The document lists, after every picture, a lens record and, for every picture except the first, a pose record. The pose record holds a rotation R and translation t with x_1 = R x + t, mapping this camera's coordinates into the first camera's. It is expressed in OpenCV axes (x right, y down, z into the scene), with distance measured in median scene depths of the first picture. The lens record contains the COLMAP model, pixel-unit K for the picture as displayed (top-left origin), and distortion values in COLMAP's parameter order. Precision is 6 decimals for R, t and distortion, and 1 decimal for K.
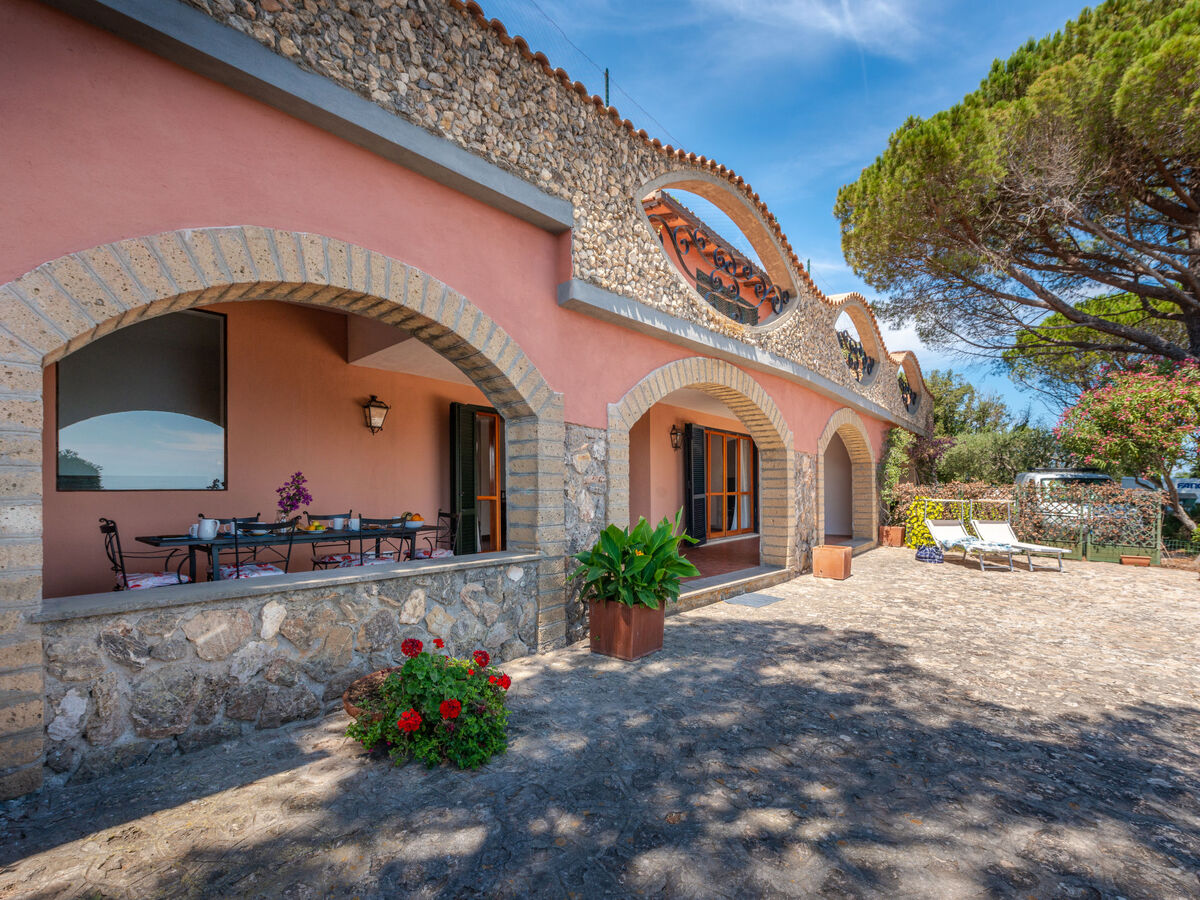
lens RADIAL K [[556.2, 0, 599.0], [0, 556.2, 494.9], [0, 0, 1]] dist [0.000941, 0.000742]
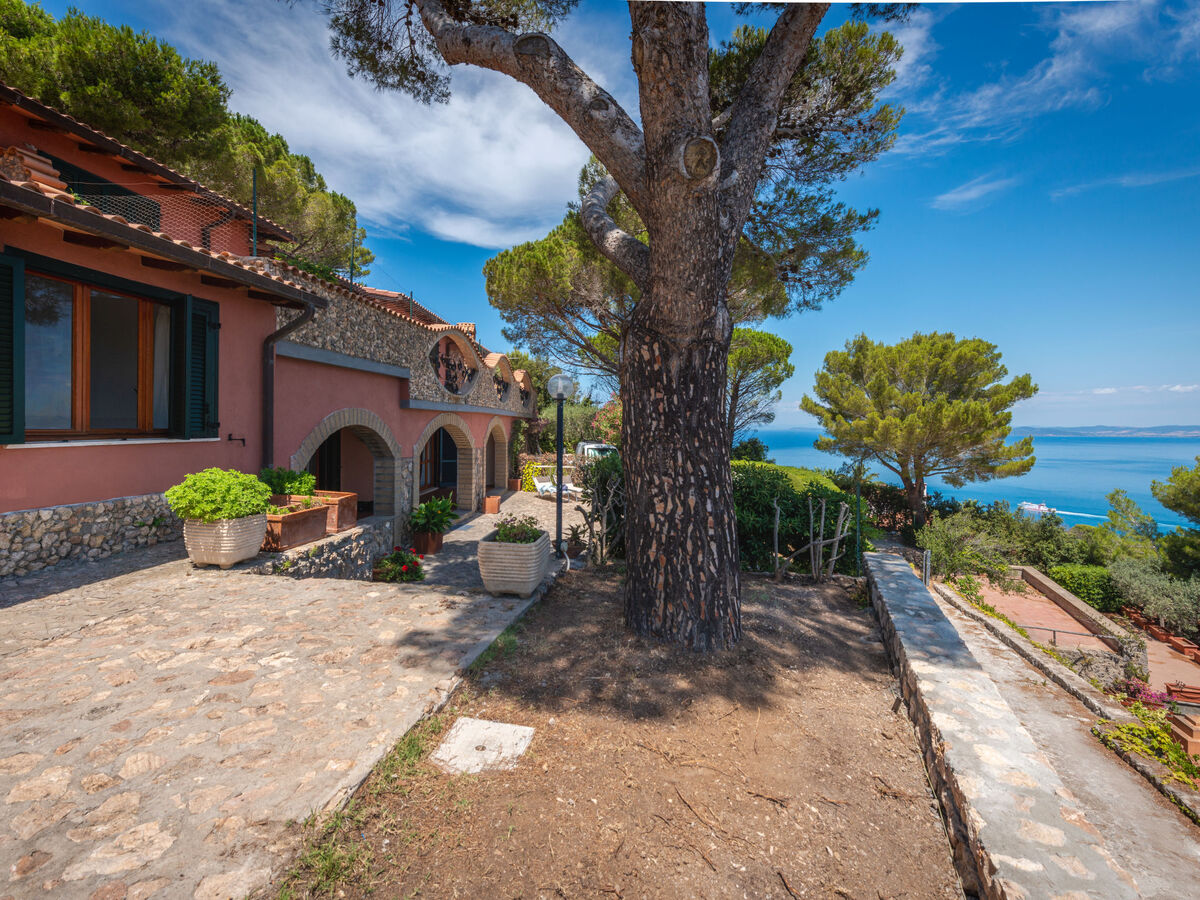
lens RADIAL K [[549.3, 0, 603.6], [0, 549.3, 425.7], [0, 0, 1]] dist [0.017215, -0.005974]
pose [[0.788149, 0.019271, 0.615183, -0.365440], [-0.017866, 0.999805, -0.008431, -0.116860], [-0.615225, -0.004346, 0.788339, -0.601988]]
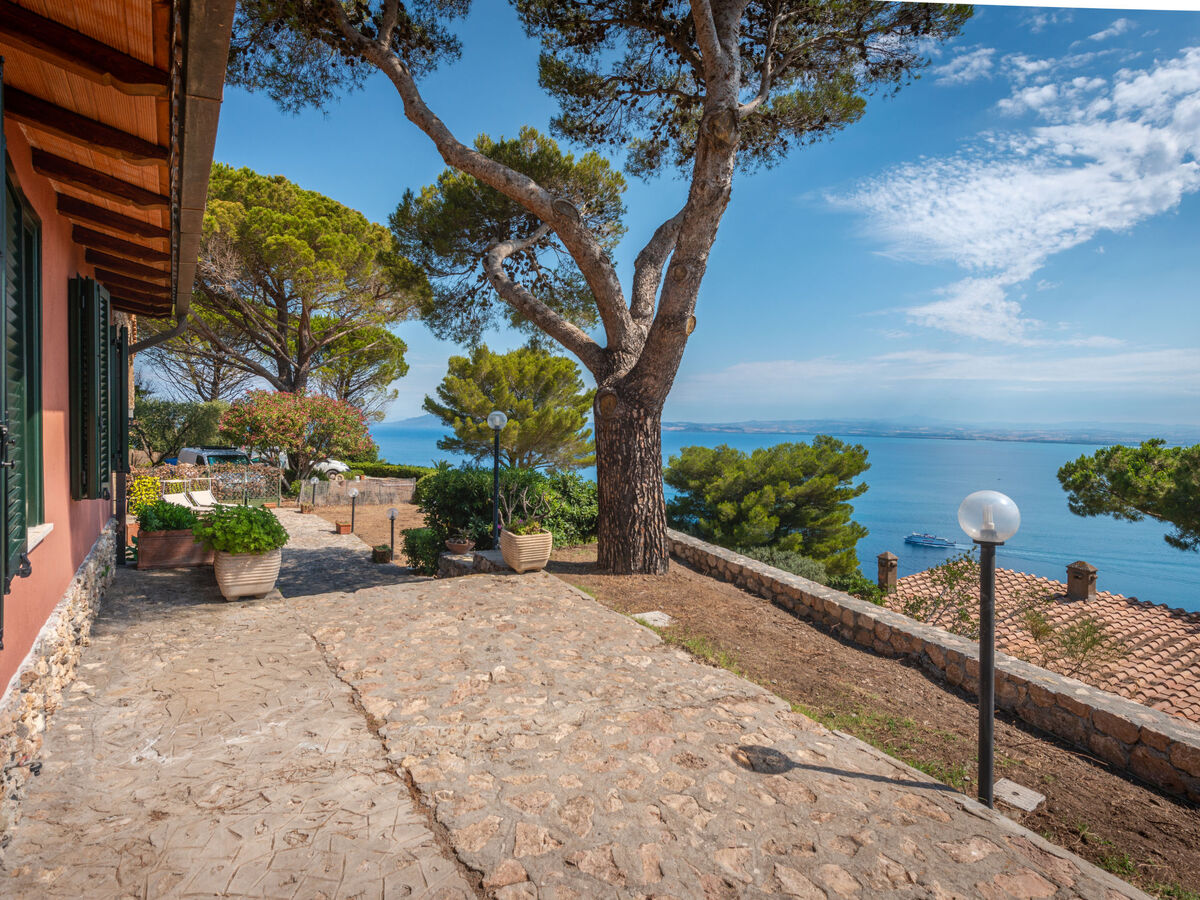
lens RADIAL K [[595.8, 0, 594.3], [0, 595.8, 437.9], [0, 0, 1]] dist [0.020280, -0.000746]
pose [[0.179155, -0.006637, 0.983798, -0.803218], [-0.016909, 0.999809, 0.009824, -0.145930], [-0.983675, -0.018395, 0.179009, -0.413236]]
